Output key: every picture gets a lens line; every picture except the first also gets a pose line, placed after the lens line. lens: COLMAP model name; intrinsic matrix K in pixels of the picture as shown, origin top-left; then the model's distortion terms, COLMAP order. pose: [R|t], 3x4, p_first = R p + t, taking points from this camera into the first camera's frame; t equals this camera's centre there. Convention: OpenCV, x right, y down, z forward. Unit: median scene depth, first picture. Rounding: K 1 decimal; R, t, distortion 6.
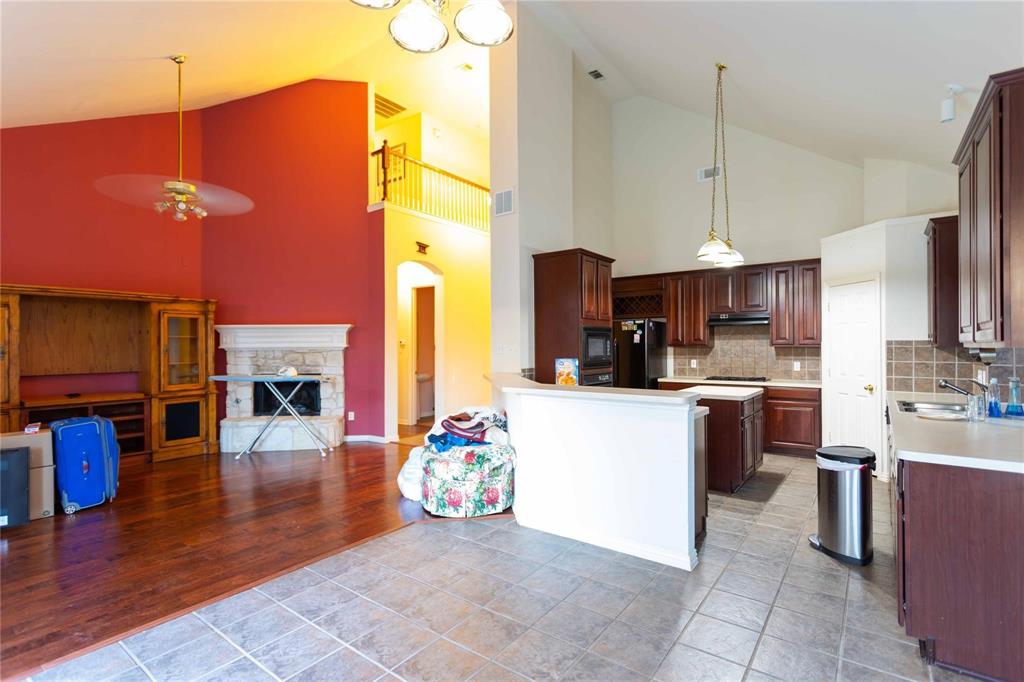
lens RADIAL K [[487.5, 0, 514.6], [0, 487.5, 343.7], [0, 0, 1]] dist [0.002962, 0.002089]
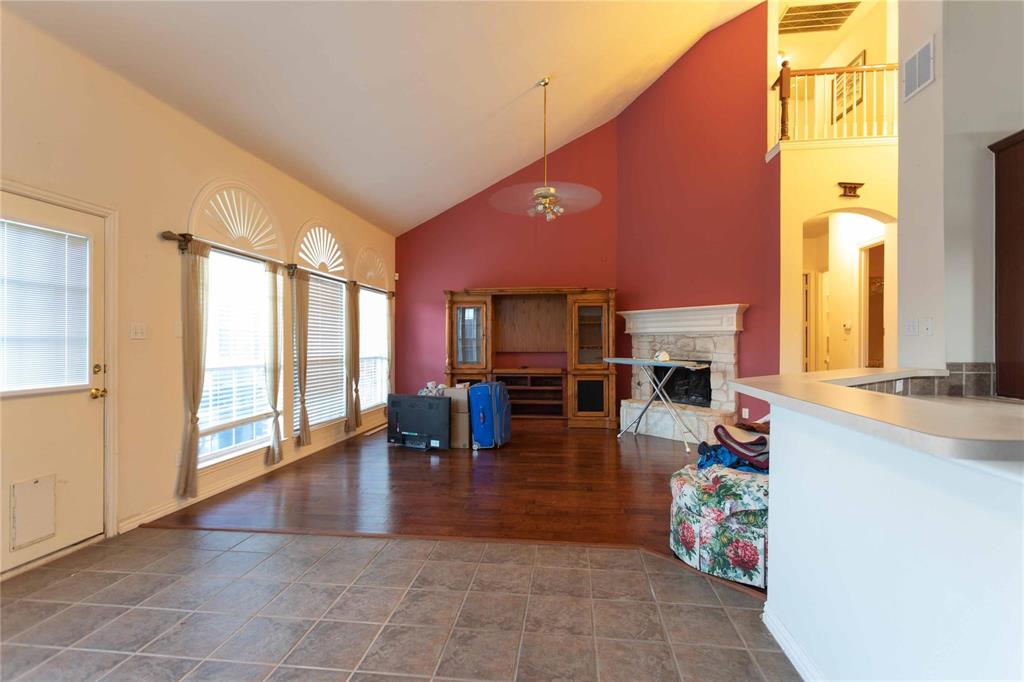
lens RADIAL K [[487.5, 0, 514.7], [0, 487.5, 341.7], [0, 0, 1]] dist [0.002962, 0.002089]
pose [[0.493937, 0.006736, -0.869472, 0.235963], [0.000594, 0.999967, 0.008085, 0.021963], [0.869497, -0.004510, 0.493917, 0.291581]]
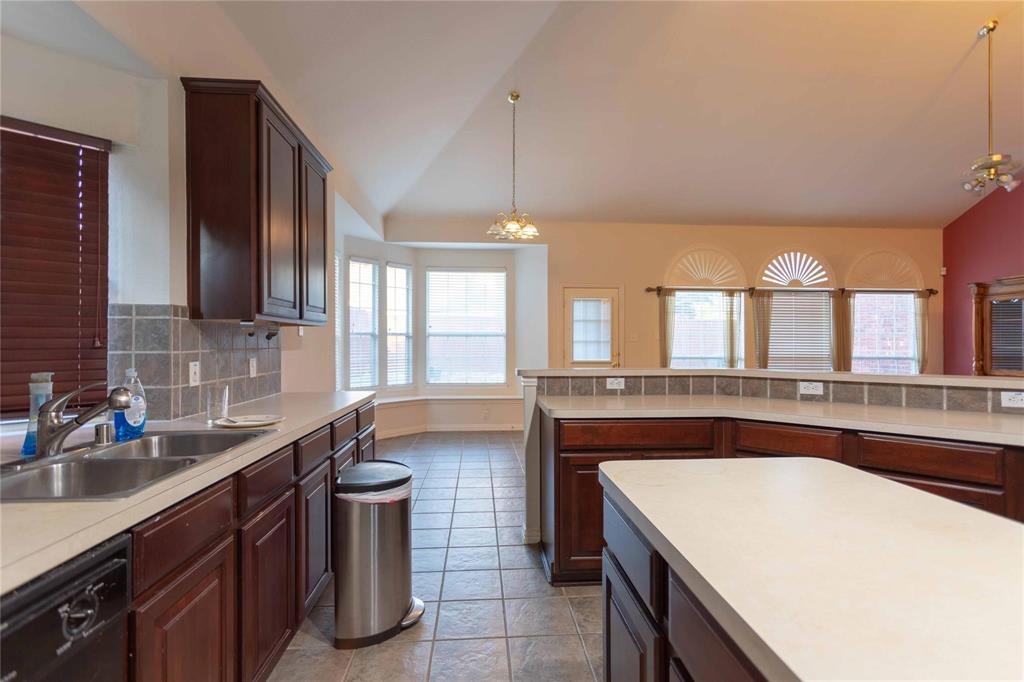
lens RADIAL K [[487.5, 0, 517.3], [0, 487.5, 338.3], [0, 0, 1]] dist [0.002962, 0.002089]
pose [[-0.761322, 0.004326, -0.648359, 0.596966], [0.008536, 0.999958, -0.003351, 0.016766], [0.648318, -0.008086, -0.761327, 1.070325]]
